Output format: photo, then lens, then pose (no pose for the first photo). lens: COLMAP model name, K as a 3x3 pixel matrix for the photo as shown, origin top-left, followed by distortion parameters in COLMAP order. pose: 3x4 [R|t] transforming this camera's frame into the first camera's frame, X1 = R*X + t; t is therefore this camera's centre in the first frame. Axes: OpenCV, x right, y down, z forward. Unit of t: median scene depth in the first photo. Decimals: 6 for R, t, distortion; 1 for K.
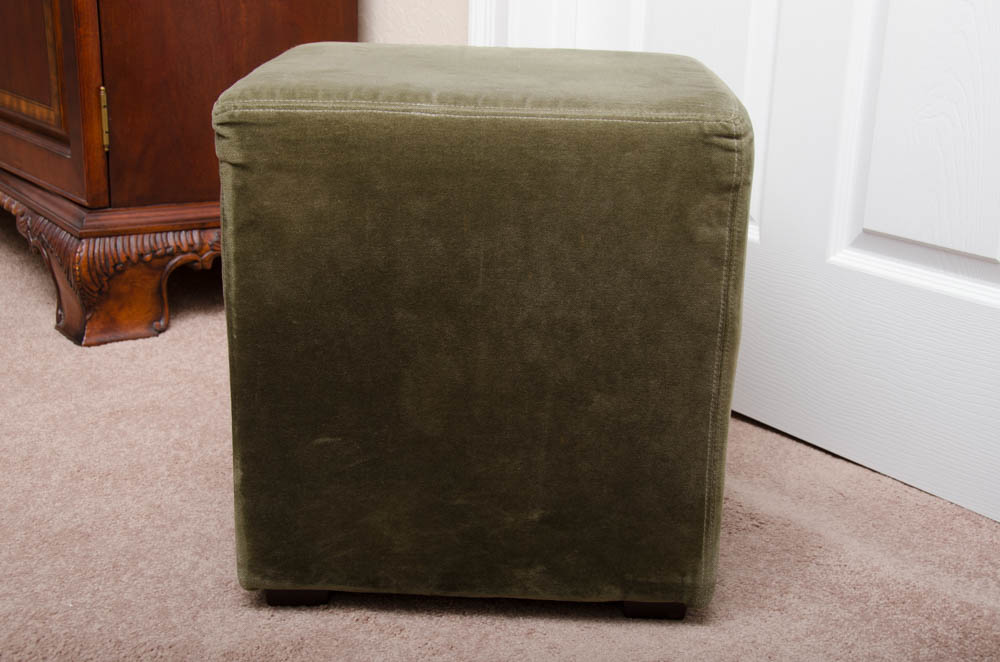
lens RADIAL K [[1385.1, 0, 500.0], [0, 1385.1, 331.0], [0, 0, 1]] dist [0.186829, 0.017344]
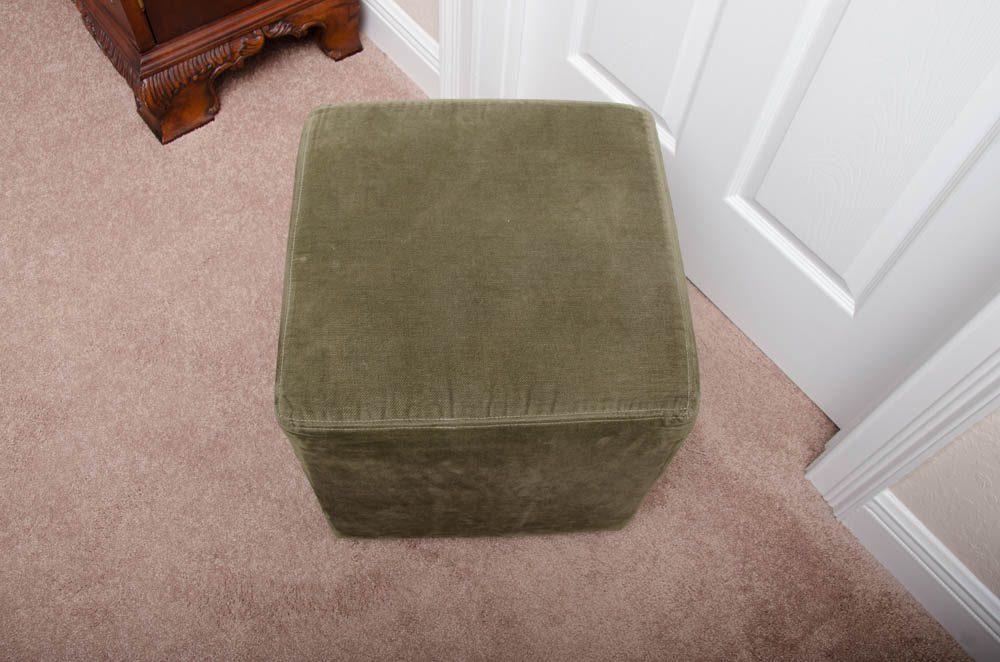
lens RADIAL K [[833.4, 0, 500.0], [0, 833.4, 331.0], [0, 0, 1]] dist [-0.063971, 0.005099]
pose [[0.997642, -0.040230, 0.055607, -0.043867], [-0.007933, 0.737183, 0.675646, -0.709322], [-0.068174, -0.674494, 0.735126, 0.497404]]
